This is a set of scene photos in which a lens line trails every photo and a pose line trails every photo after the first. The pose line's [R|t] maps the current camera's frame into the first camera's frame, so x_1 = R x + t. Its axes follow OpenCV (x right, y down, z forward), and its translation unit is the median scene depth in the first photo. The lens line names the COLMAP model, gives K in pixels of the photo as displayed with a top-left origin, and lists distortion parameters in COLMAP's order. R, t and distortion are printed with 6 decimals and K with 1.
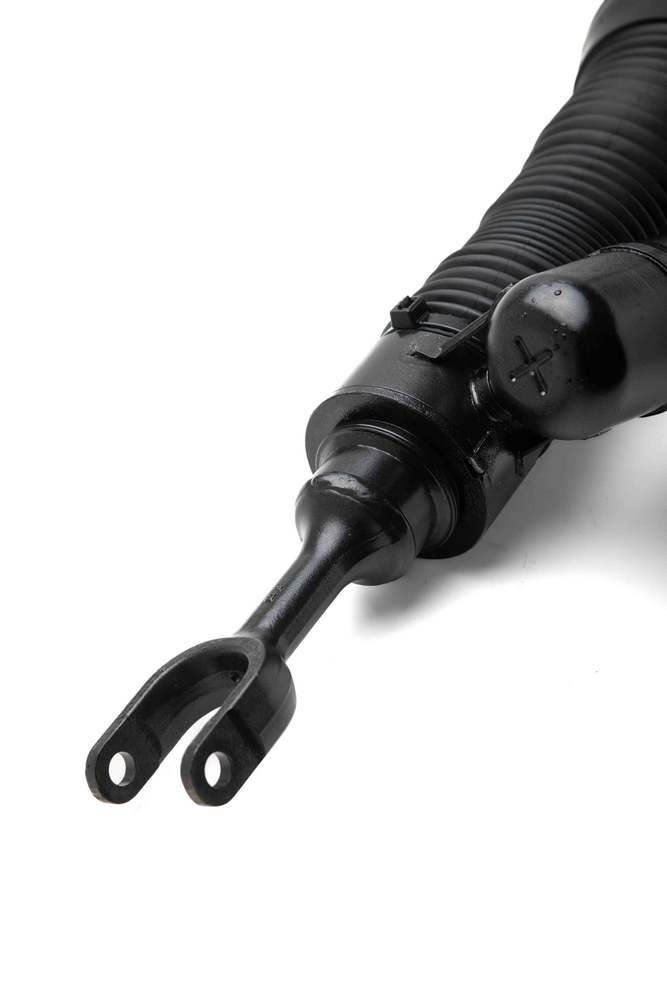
lens RADIAL K [[2067.1, 0, 337.0], [0, 2067.1, 499.7], [0, 0, 1]] dist [0.188667, 0.000000]
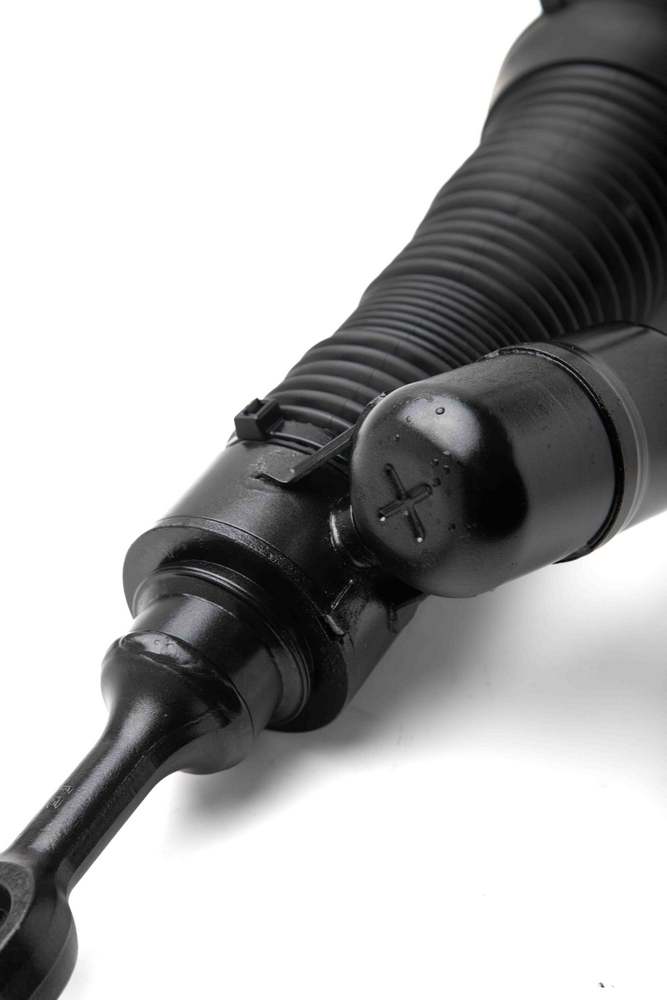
lens RADIAL K [[2067.1, 0, 332.3], [0, 2067.1, 494.7], [0, 0, 1]] dist [0.188667, 0.000000]
pose [[0.999247, 0.021874, 0.032055, 0.040424], [-0.021380, 0.999649, -0.015663, -0.052805], [-0.032386, 0.014966, 0.999363, 0.225182]]
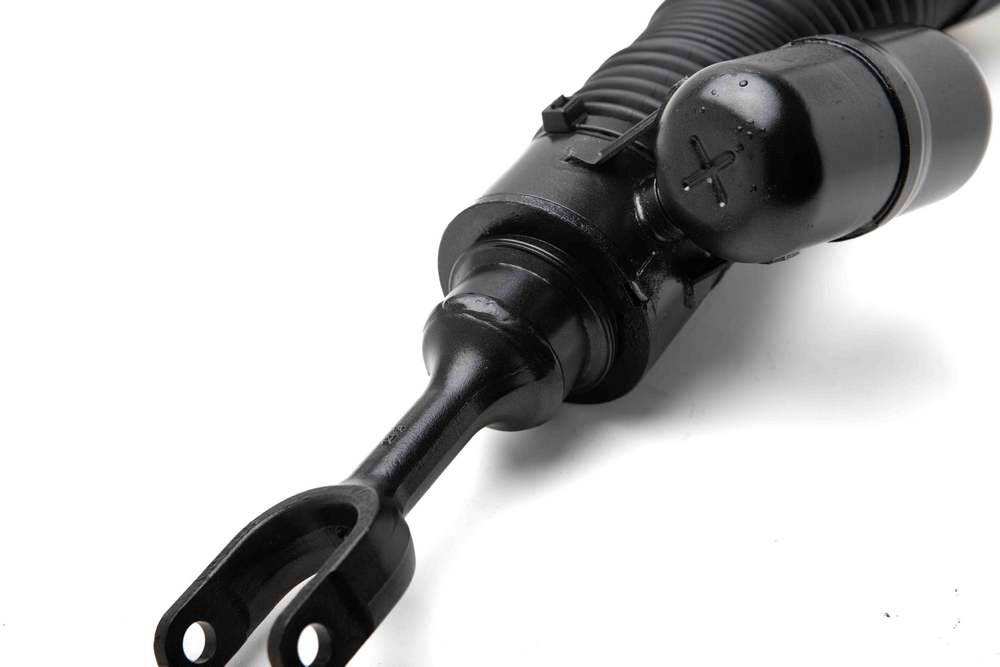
lens RADIAL K [[2067.1, 0, 505.7], [0, 2067.1, 309.1], [0, 0, 1]] dist [0.188667, 0.000000]
pose [[0.999524, 0.029004, 0.010562, 0.004282], [-0.028611, 0.998955, -0.035630, 0.022228], [-0.011584, 0.035311, 0.999309, 0.158337]]
